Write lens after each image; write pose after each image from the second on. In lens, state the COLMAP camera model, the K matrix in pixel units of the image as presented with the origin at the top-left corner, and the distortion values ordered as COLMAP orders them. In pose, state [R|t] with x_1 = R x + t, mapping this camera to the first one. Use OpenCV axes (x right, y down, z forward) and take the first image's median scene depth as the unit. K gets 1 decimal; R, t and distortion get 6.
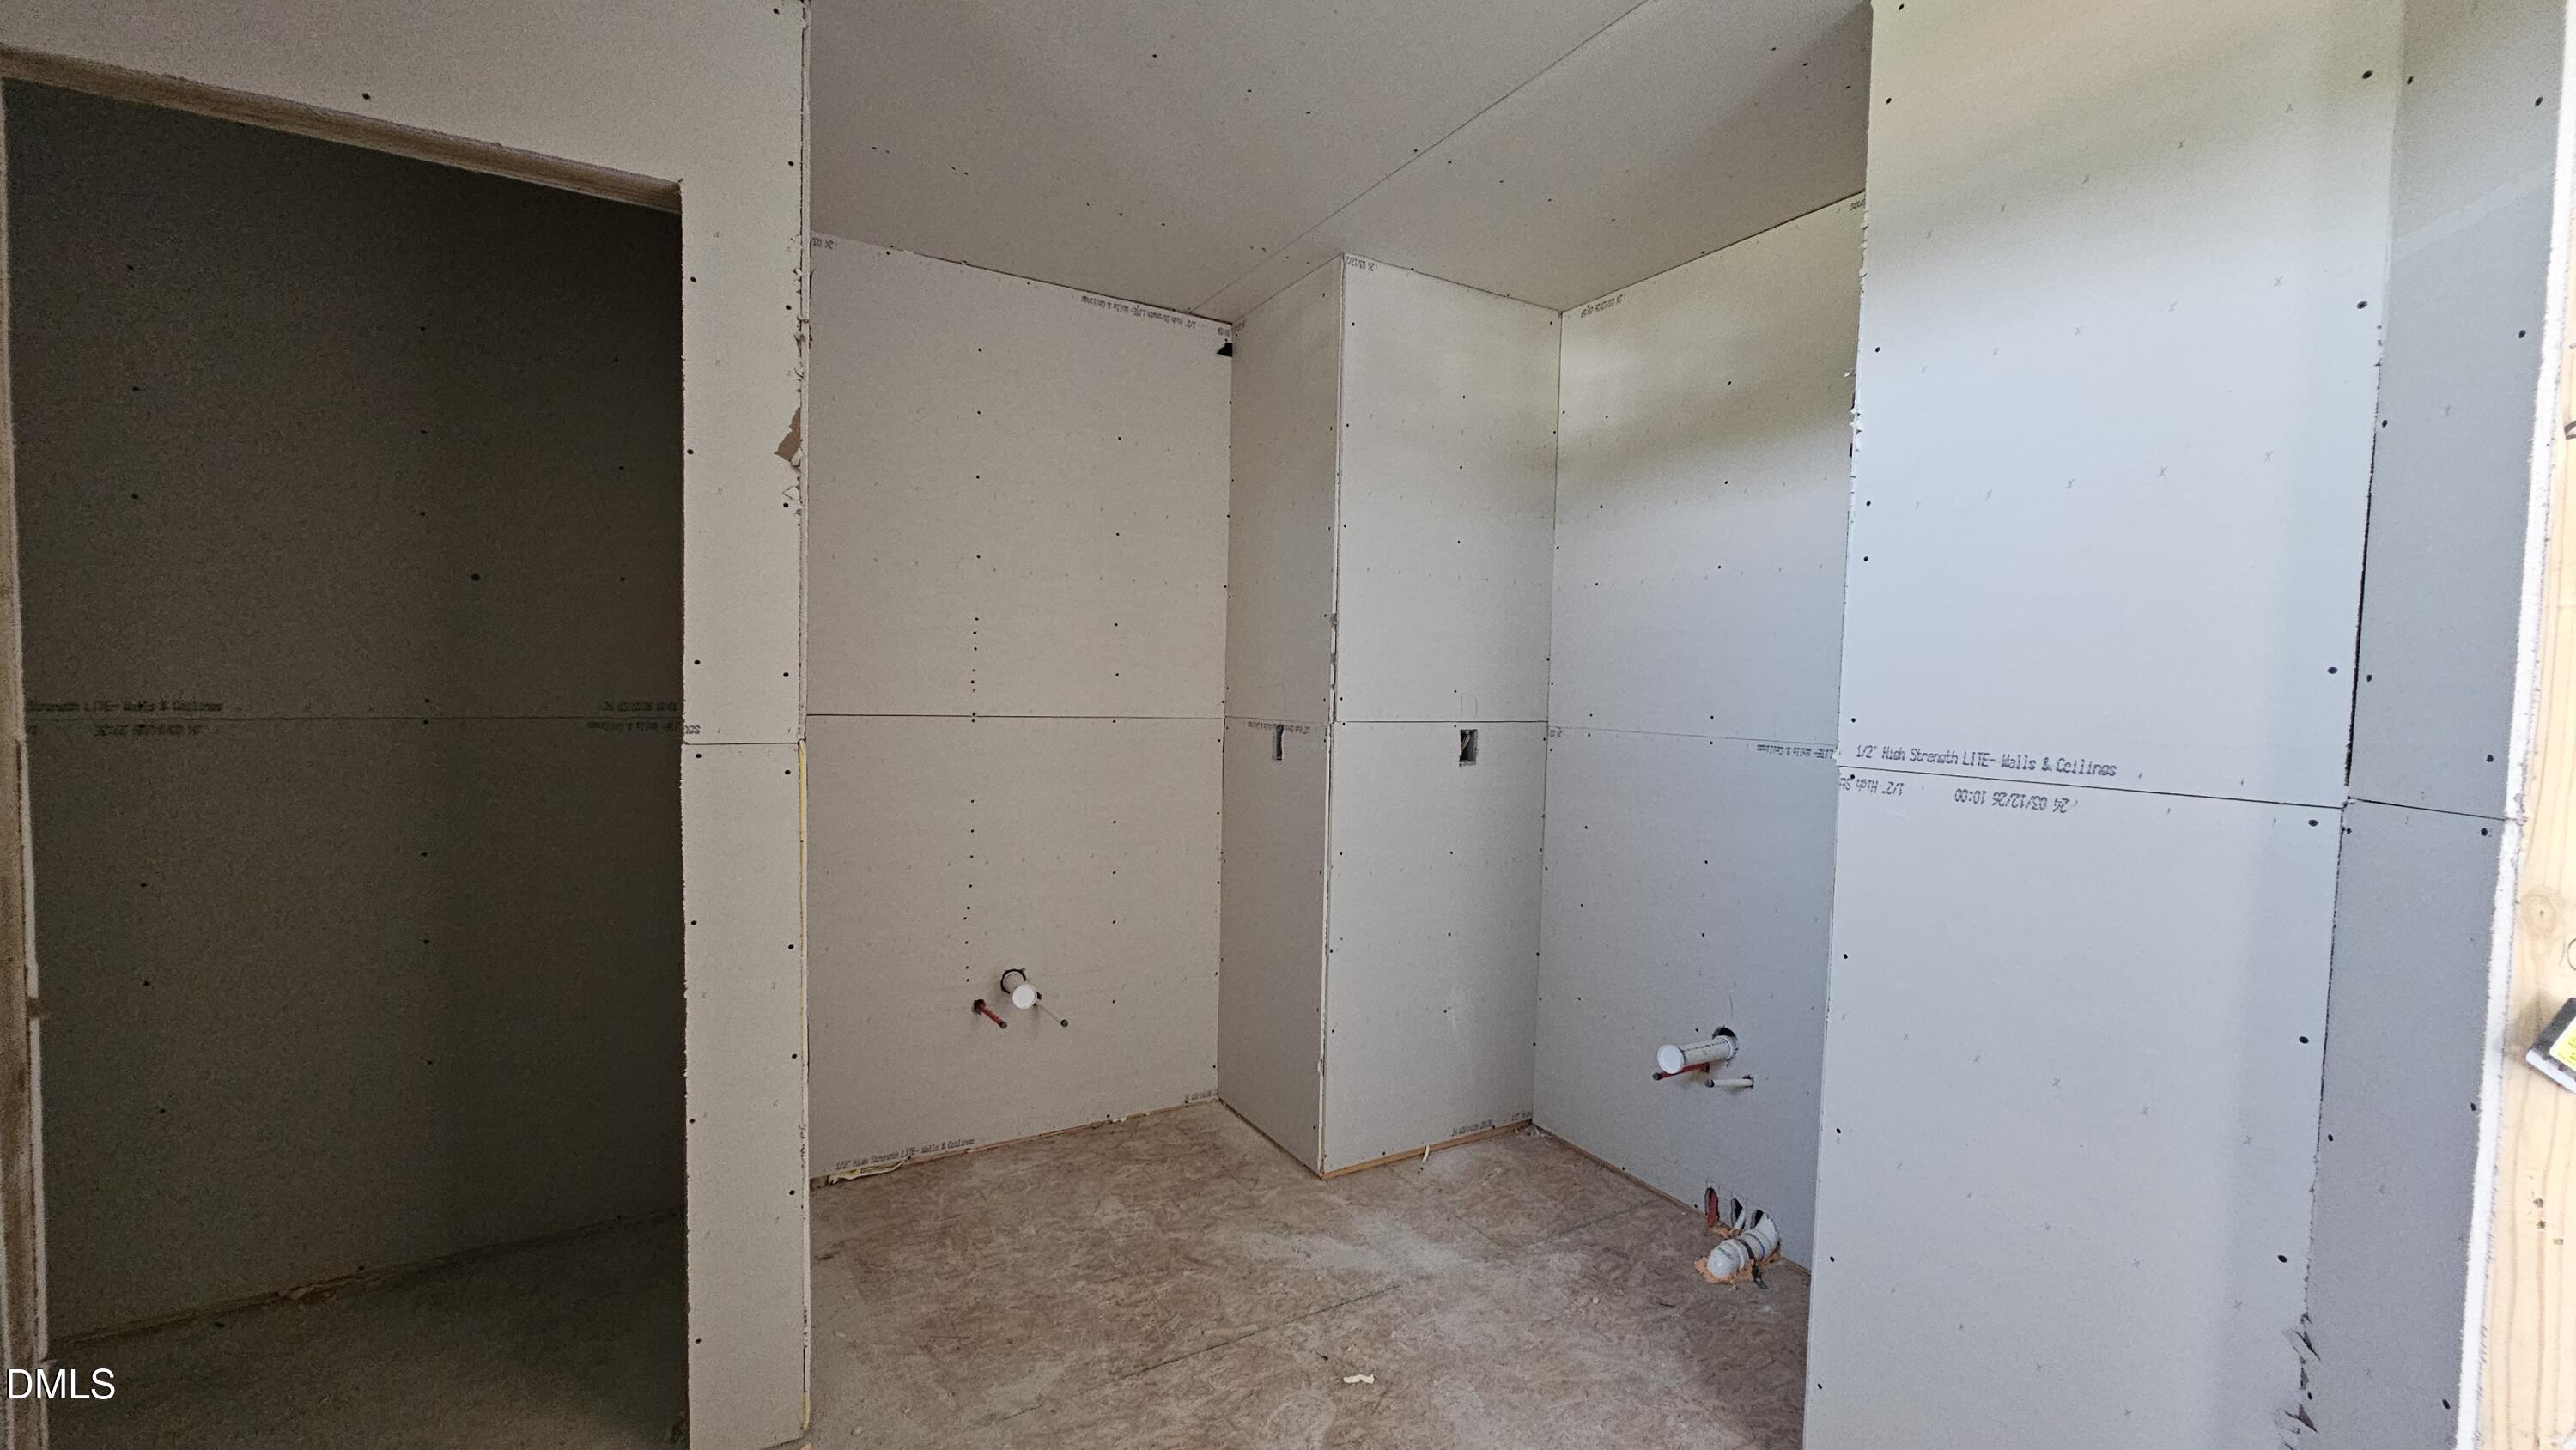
lens RADIAL K [[1047.6, 0, 1297.1], [0, 1047.6, 734.0], [0, 0, 1]] dist [-0.000671, 0.000469]
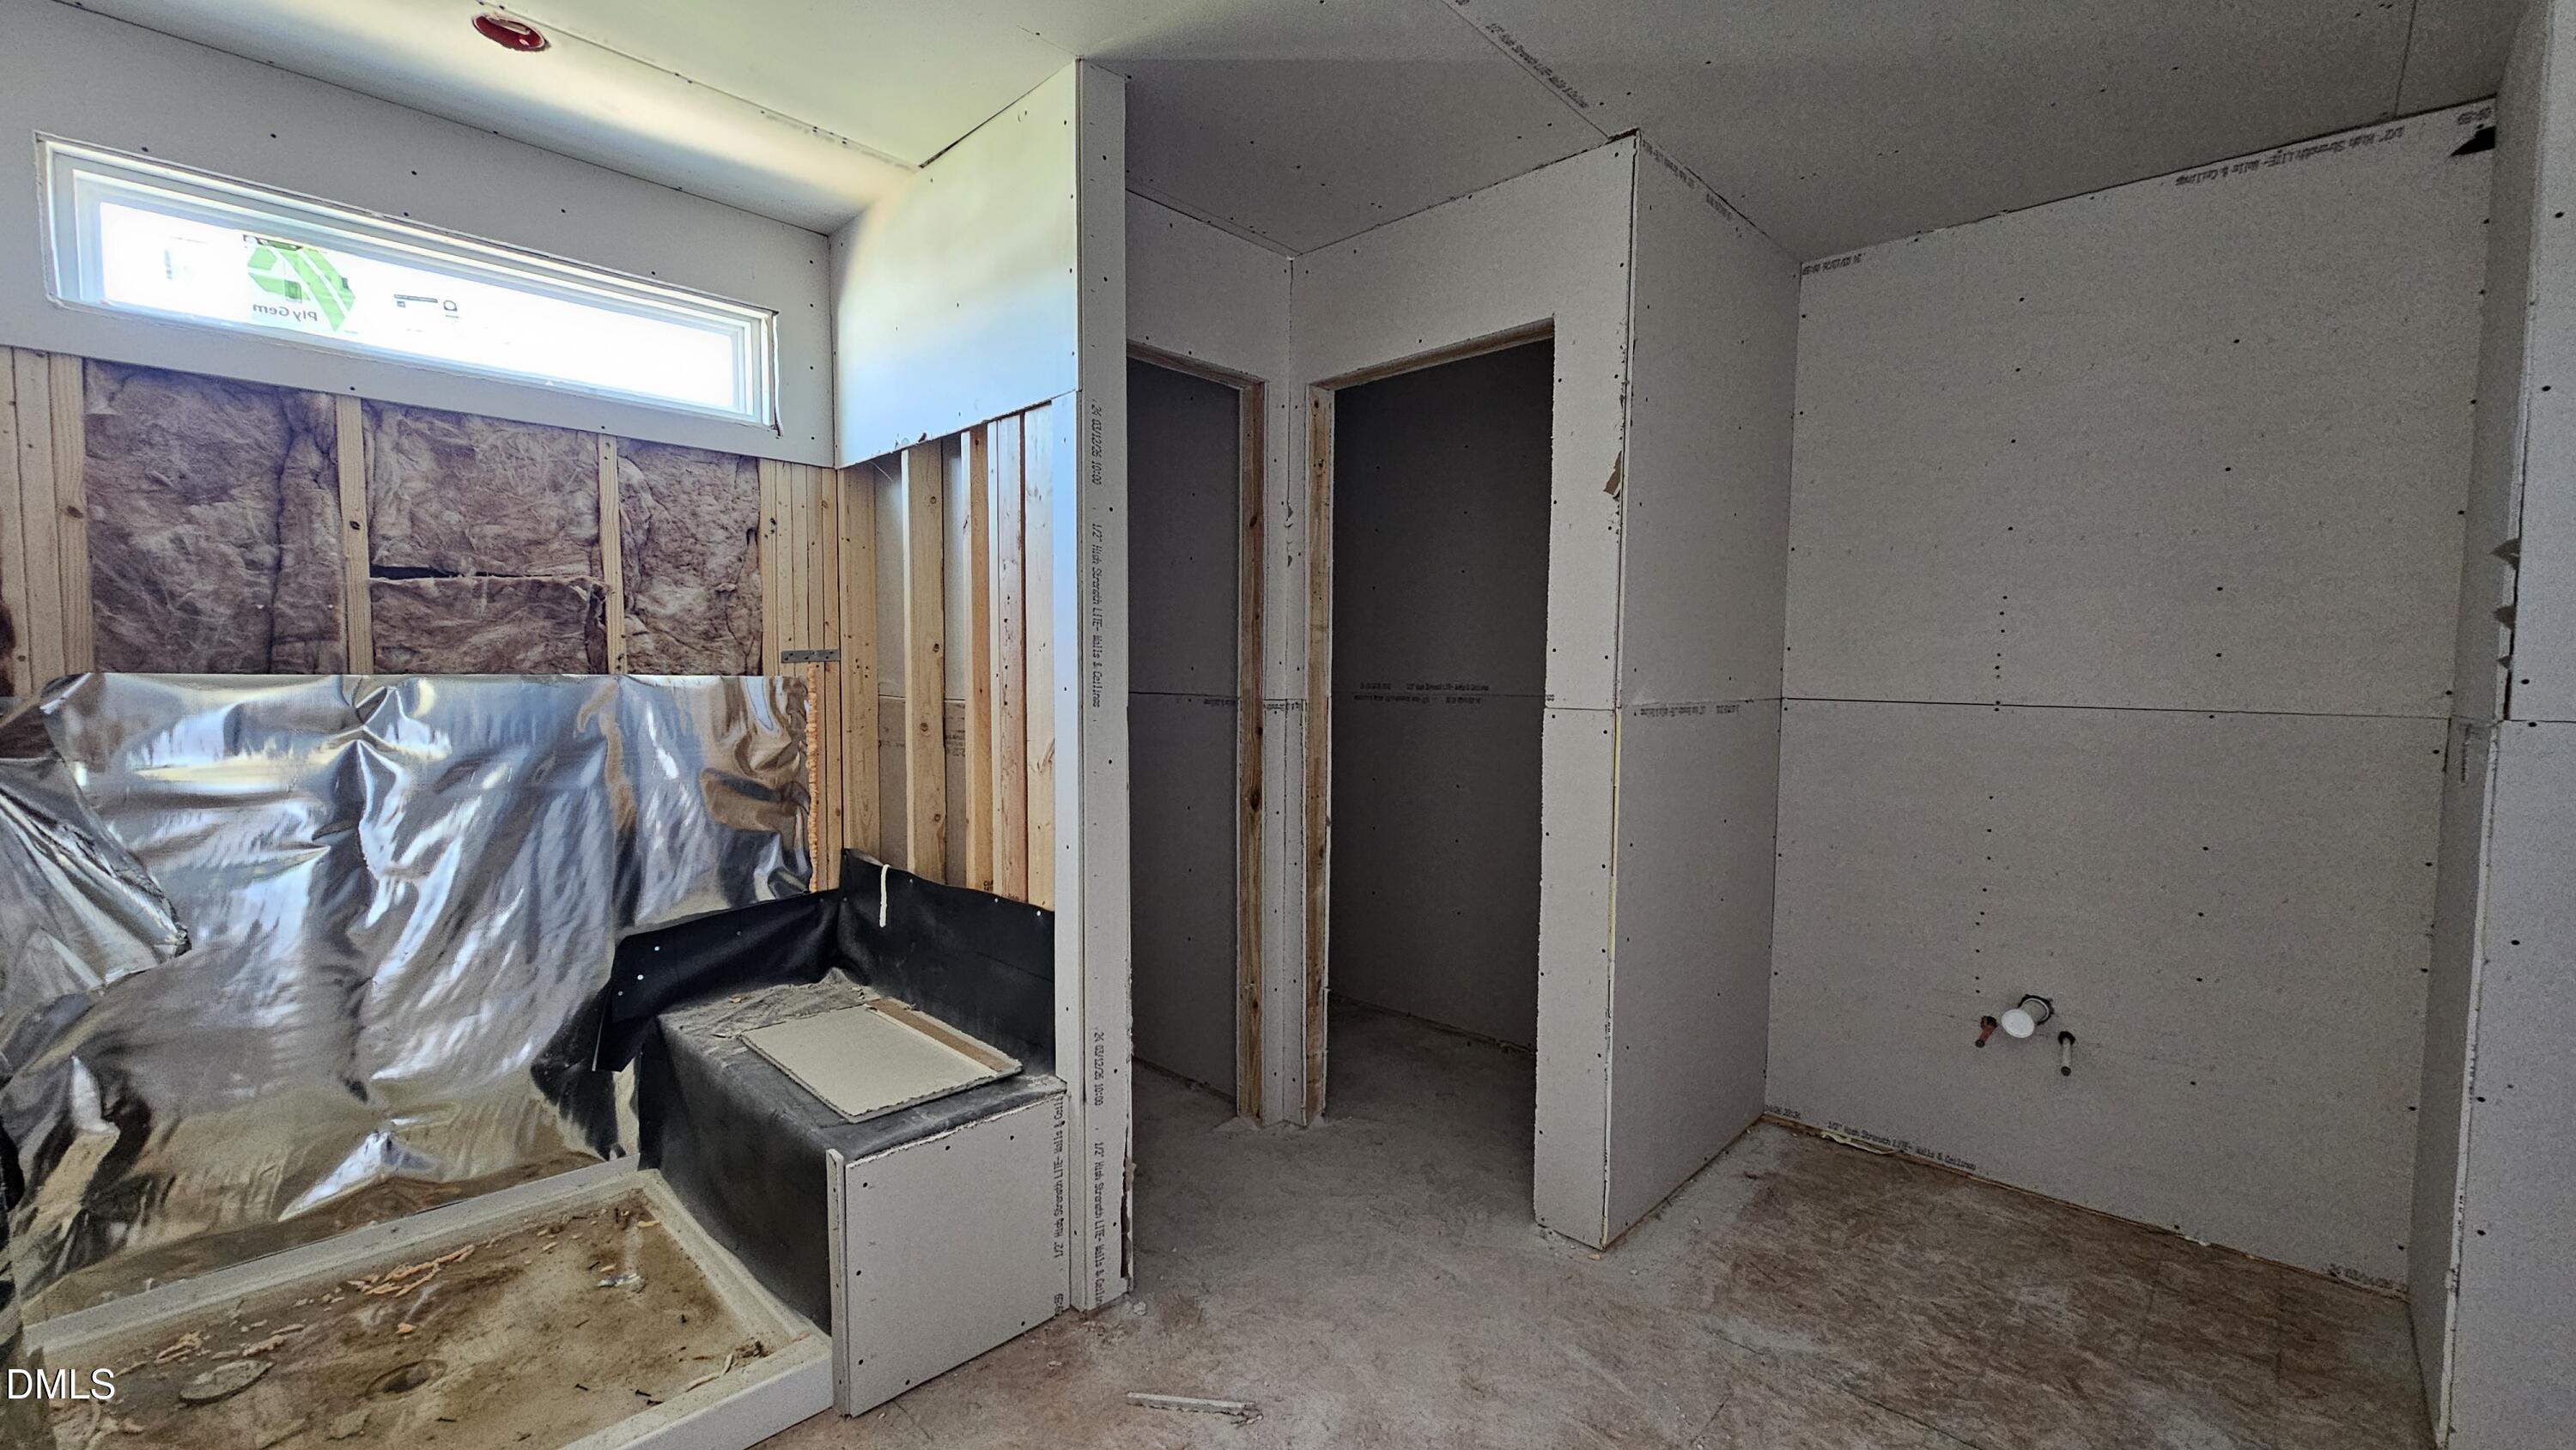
lens RADIAL K [[1047.6, 0, 1297.1], [0, 1047.6, 734.0], [0, 0, 1]] dist [-0.000671, 0.000469]
pose [[0.277631, 0.040219, -0.959846, 0.510463], [-0.049330, 0.998402, 0.027566, 0.016613], [0.959420, 0.039696, 0.279171, 0.204684]]
